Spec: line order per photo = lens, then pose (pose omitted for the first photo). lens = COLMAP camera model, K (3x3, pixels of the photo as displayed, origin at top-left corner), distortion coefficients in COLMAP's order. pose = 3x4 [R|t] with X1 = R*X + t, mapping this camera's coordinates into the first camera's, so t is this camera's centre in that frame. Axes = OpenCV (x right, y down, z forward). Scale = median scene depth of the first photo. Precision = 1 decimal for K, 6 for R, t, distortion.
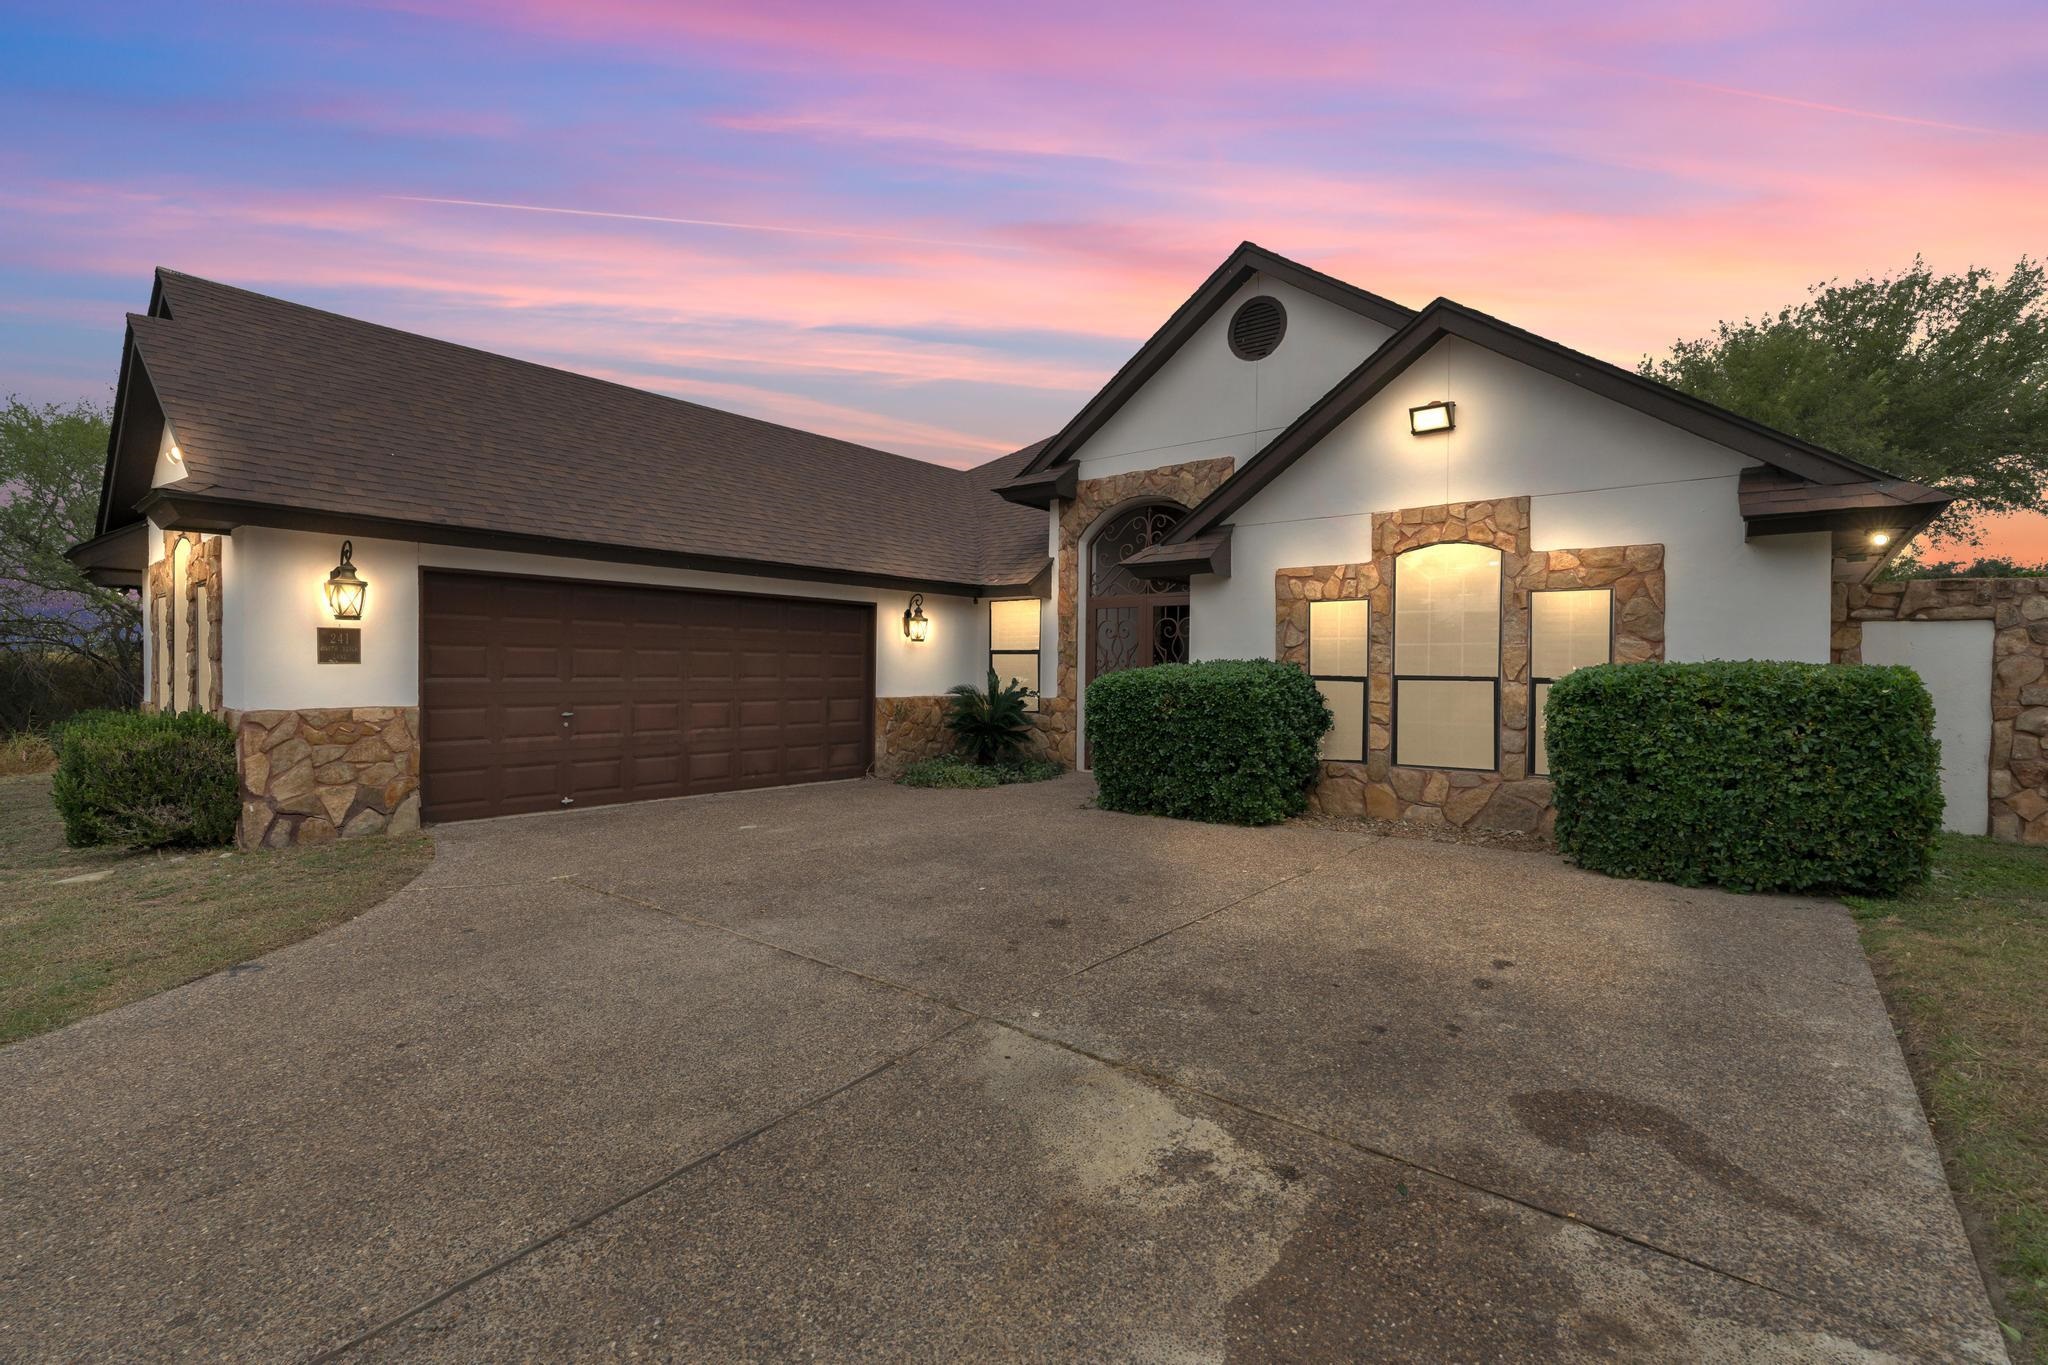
lens RADIAL K [[931.9, 0, 1024.6], [0, 931.9, 684.2], [0, 0, 1]] dist [0.002010, -0.000158]
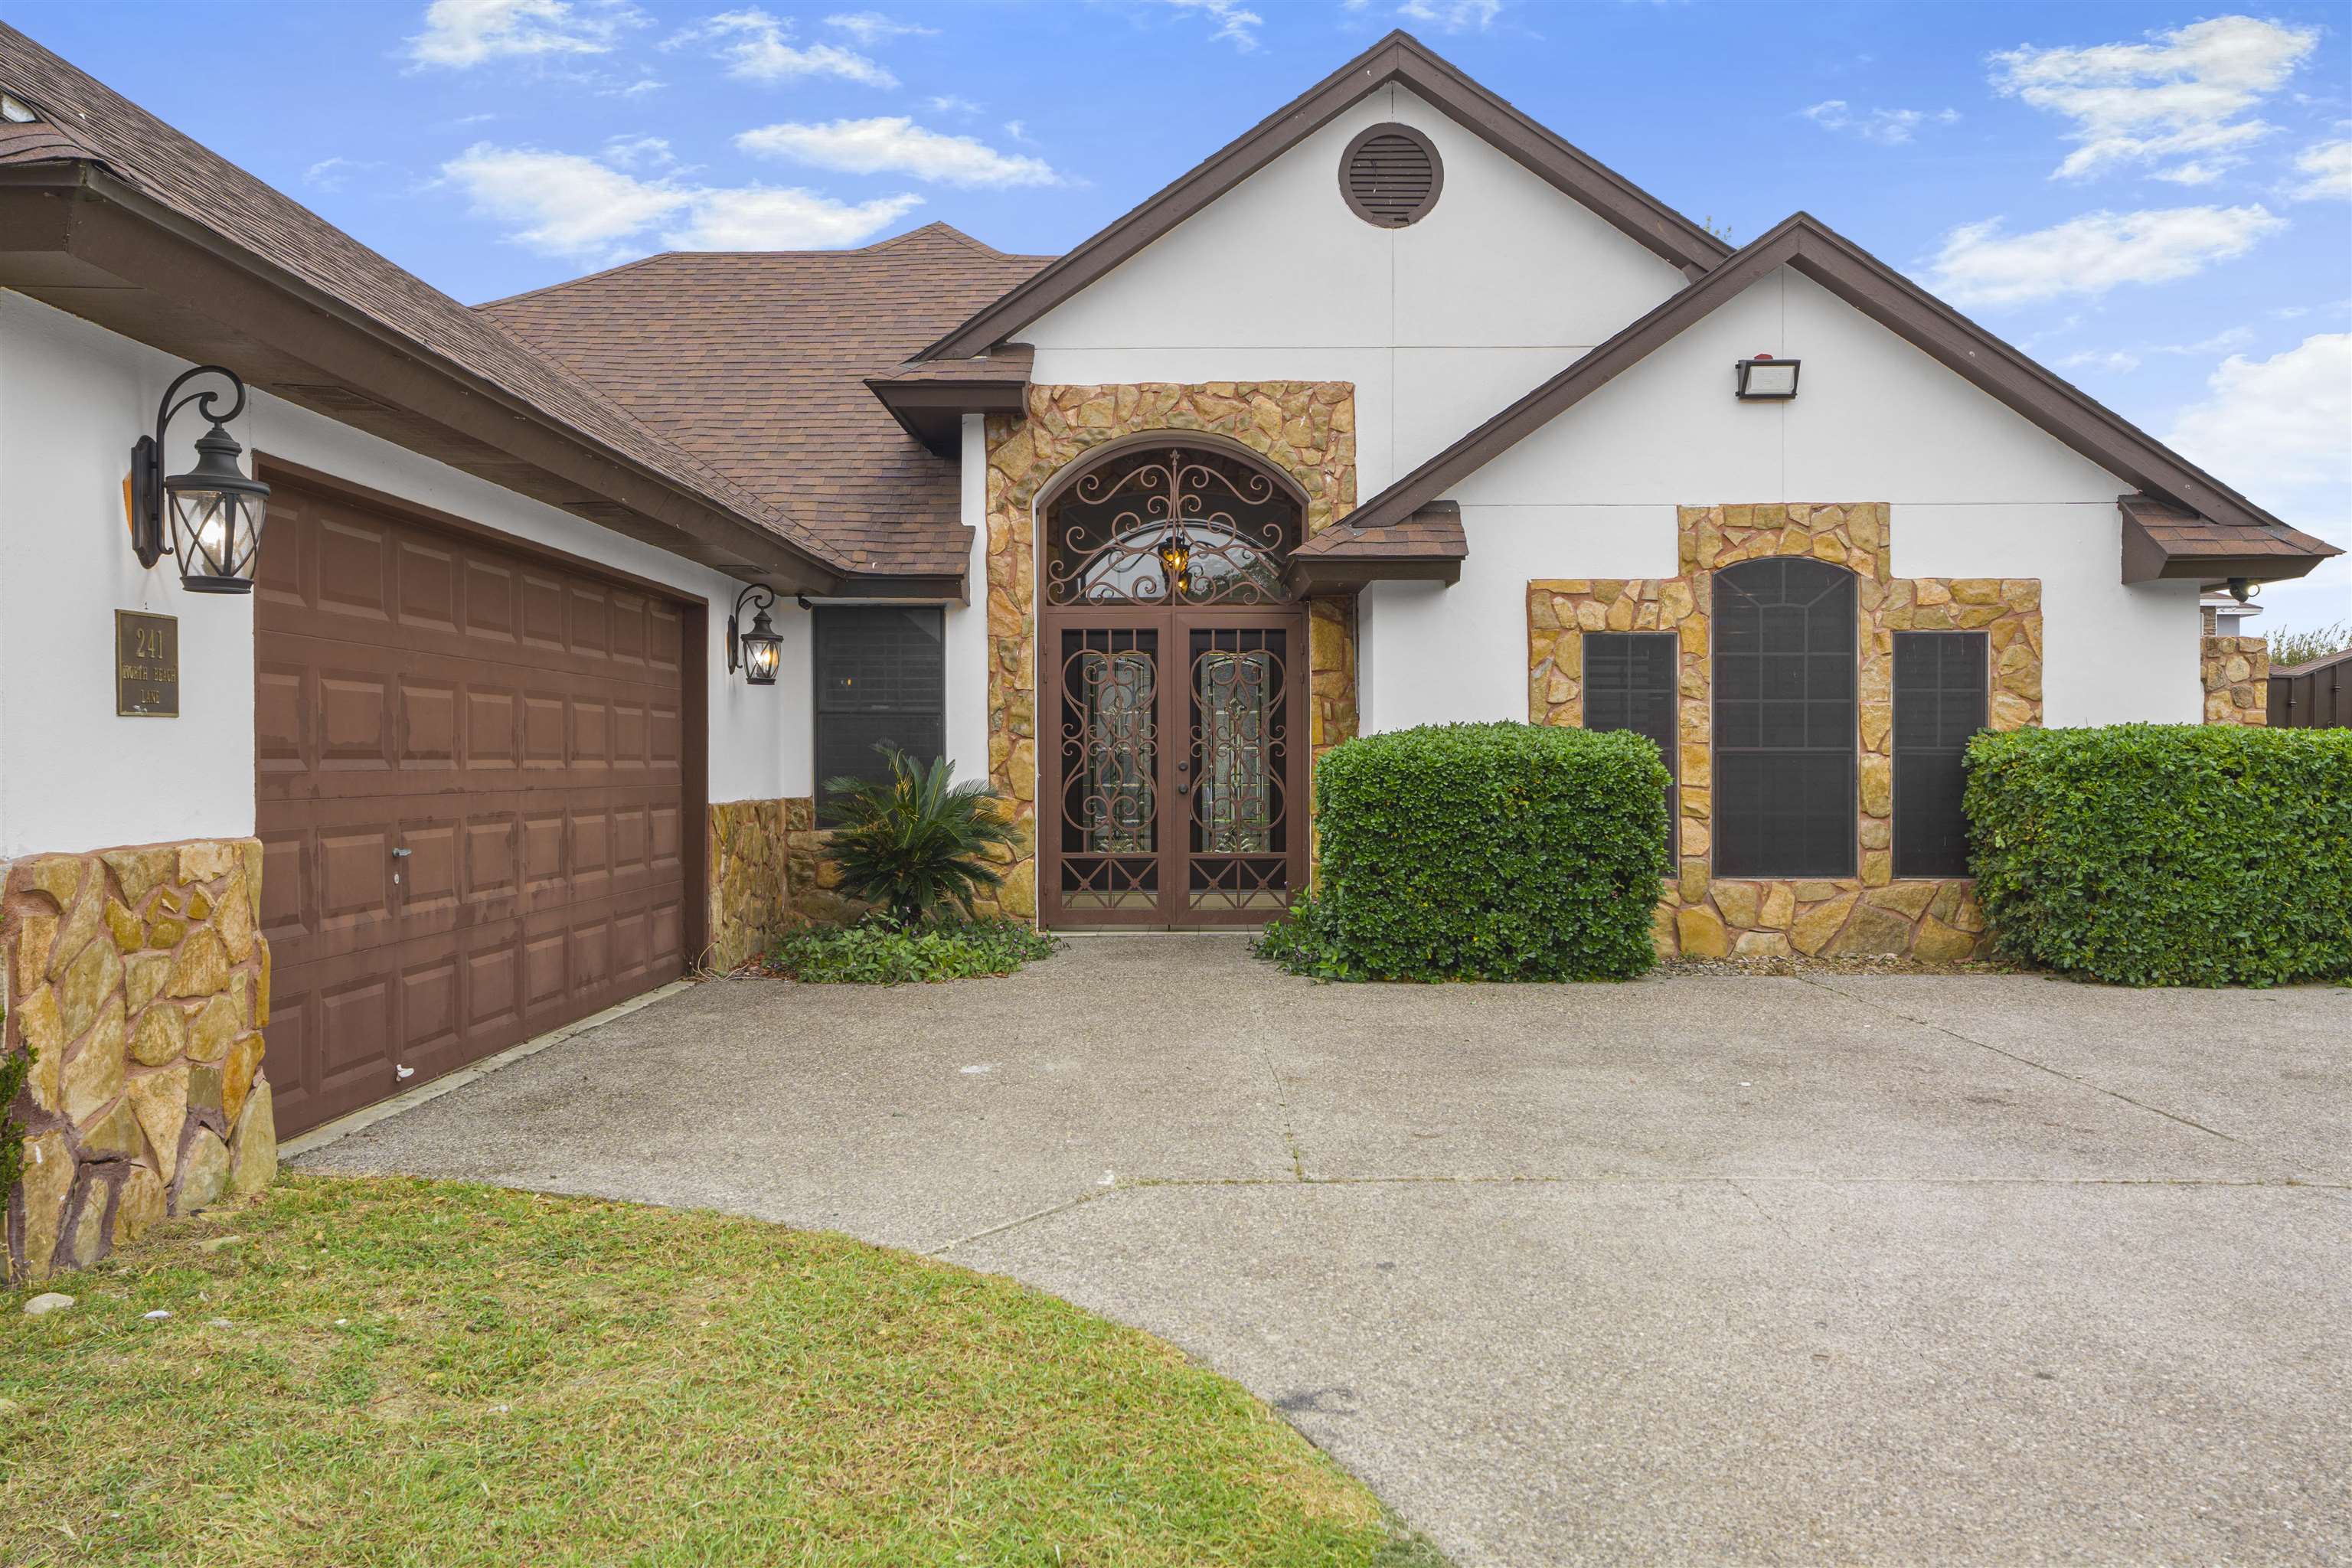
lens RADIAL K [[1848.1, 0, 1182.5], [0, 1848.1, 785.9], [0, 0, 1]] dist [0.012760, 0.001195]
pose [[0.776036, -0.016655, 0.630468, -0.848746], [0.016520, 0.999845, 0.006079, 0.005528], [-0.630472, 0.005698, 0.776191, 0.214844]]
